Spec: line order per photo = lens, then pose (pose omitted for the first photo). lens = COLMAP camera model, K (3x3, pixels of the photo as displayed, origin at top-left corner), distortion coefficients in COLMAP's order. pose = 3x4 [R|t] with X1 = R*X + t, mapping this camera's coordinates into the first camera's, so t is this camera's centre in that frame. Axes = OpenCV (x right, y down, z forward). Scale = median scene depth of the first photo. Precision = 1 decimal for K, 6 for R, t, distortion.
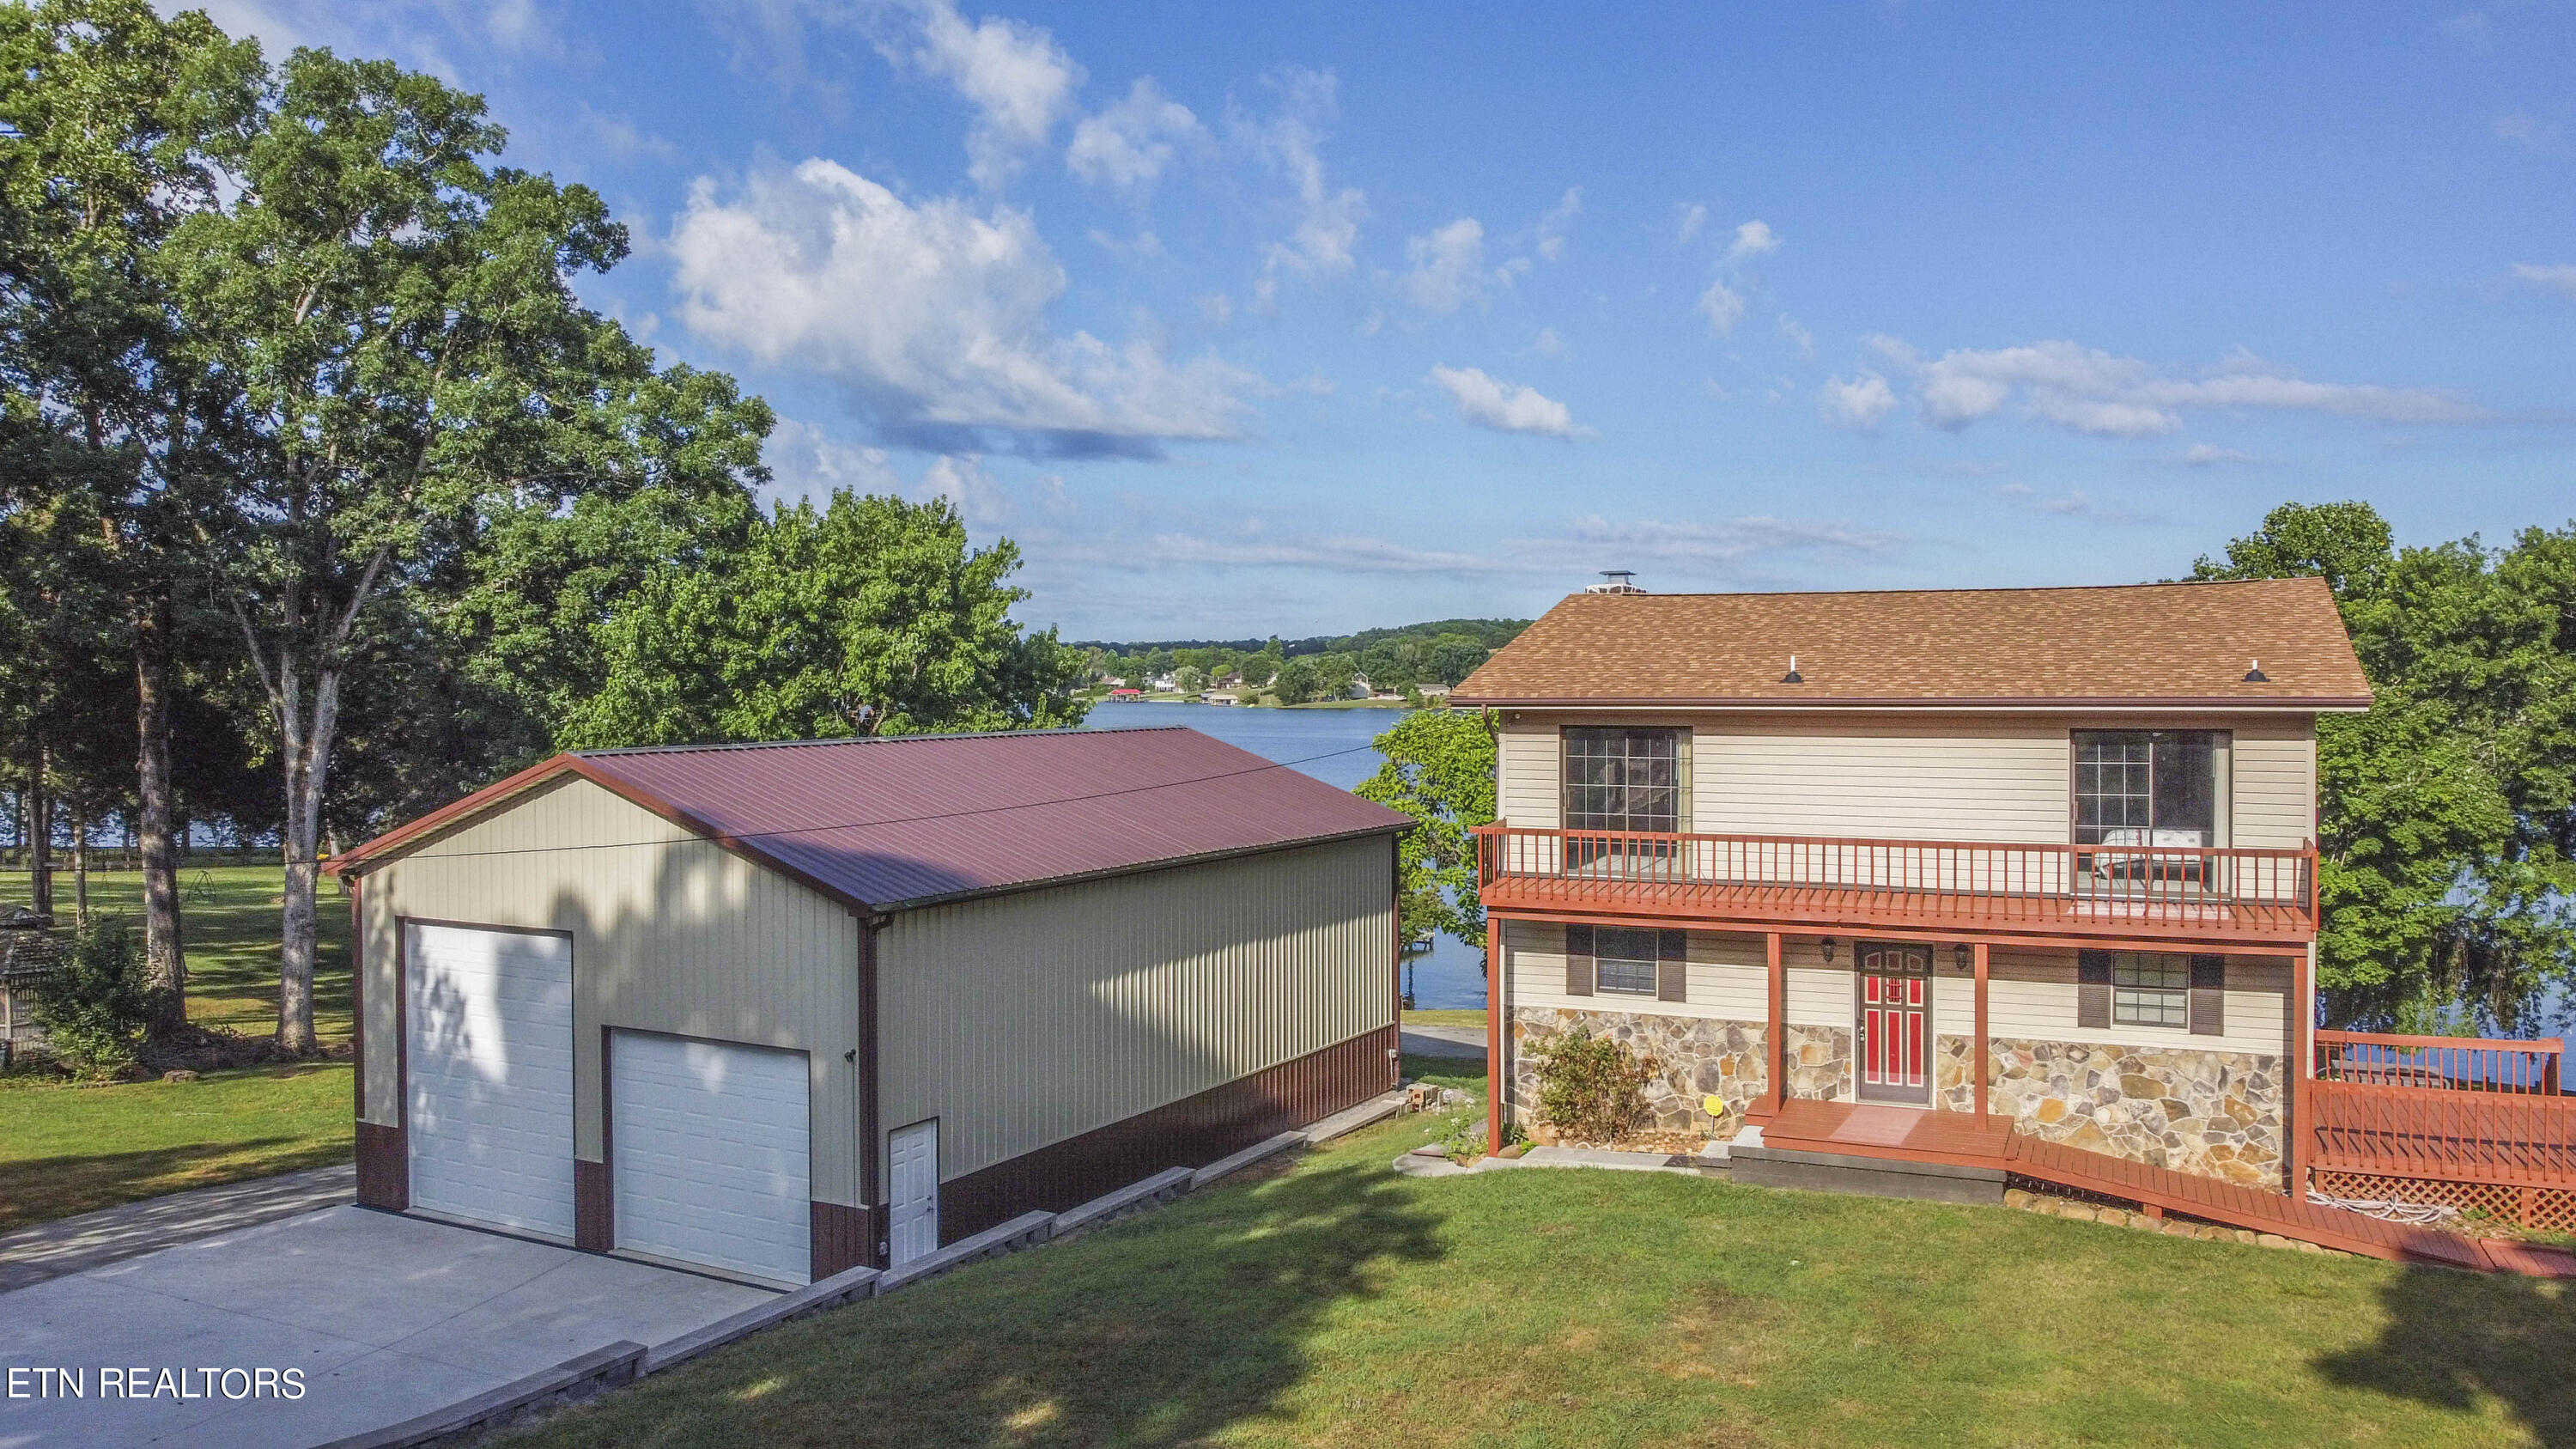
lens RADIAL K [[1944.8, 0, 1276.1], [0, 1944.8, 718.9], [0, 0, 1]] dist [0.001082, -0.003388]
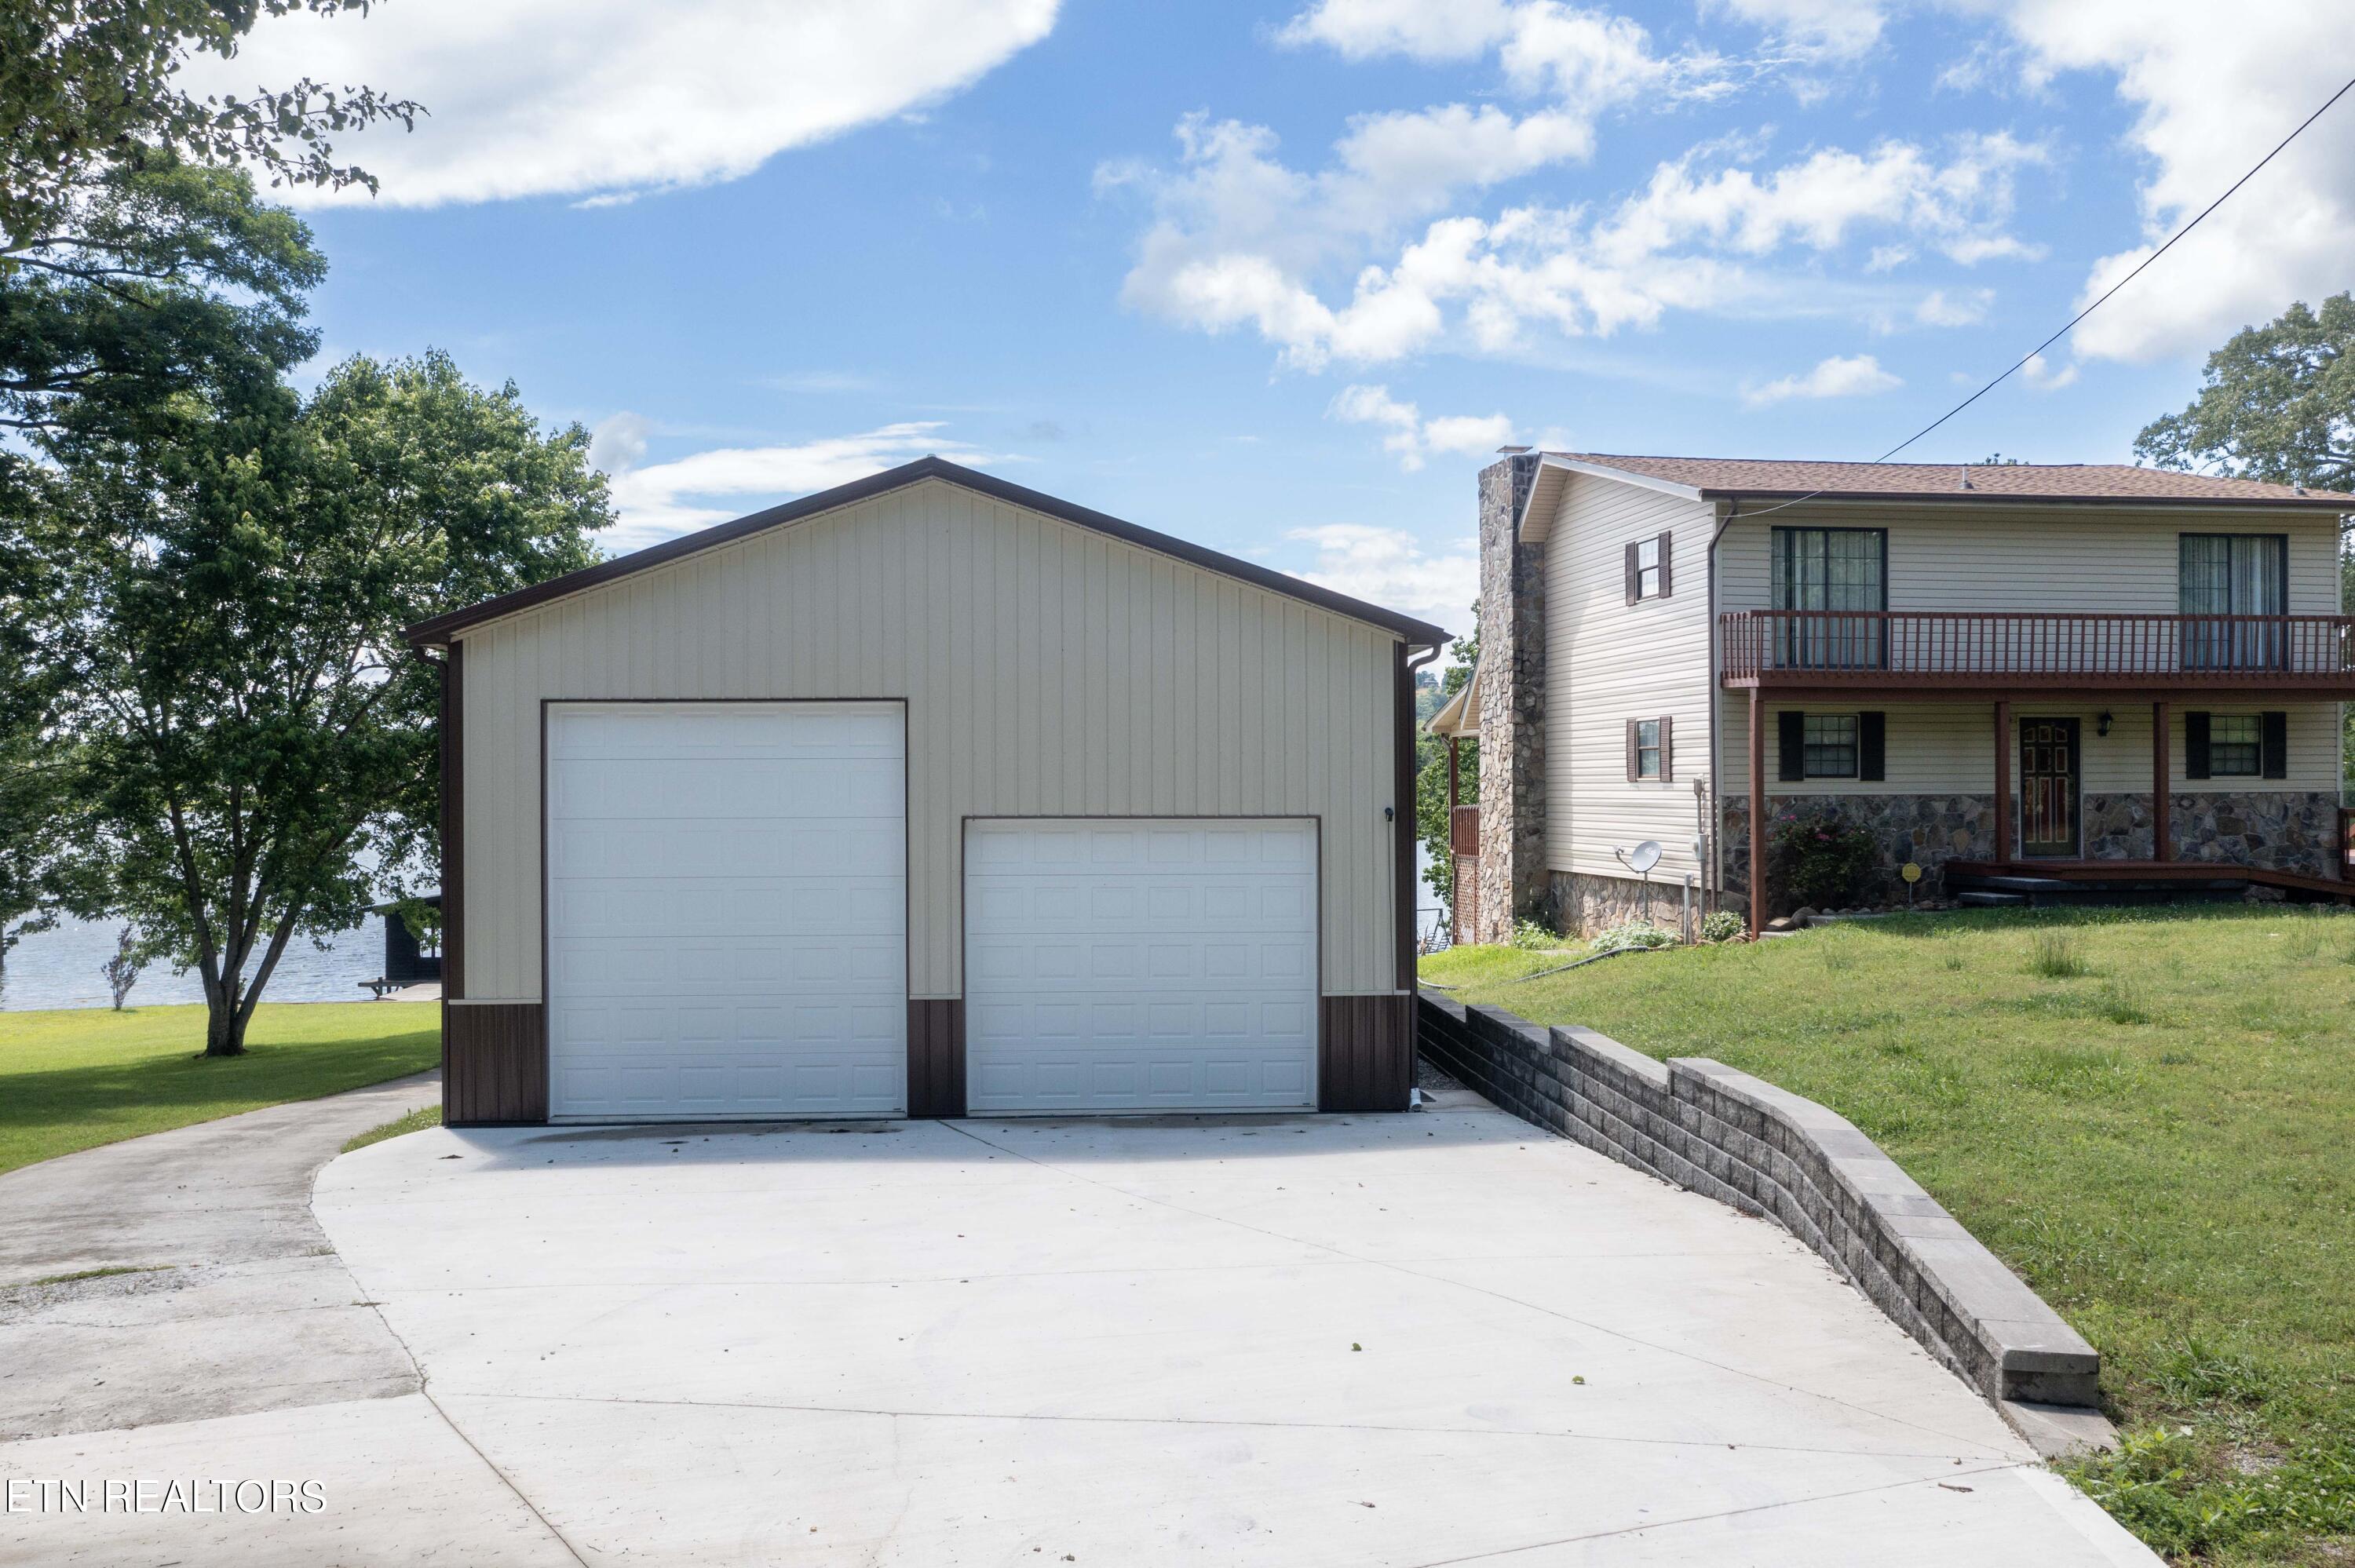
lens RADIAL K [[1876.6, 0, 1185.3], [0, 1876.6, 785.5], [0, 0, 1]] dist [0.008460, 0.007668]
pose [[0.836681, 0.000829, 0.547690, -0.696449], [0.010641, 0.999786, -0.017767, 0.163492], [-0.547587, 0.020693, 0.836493, 0.336840]]
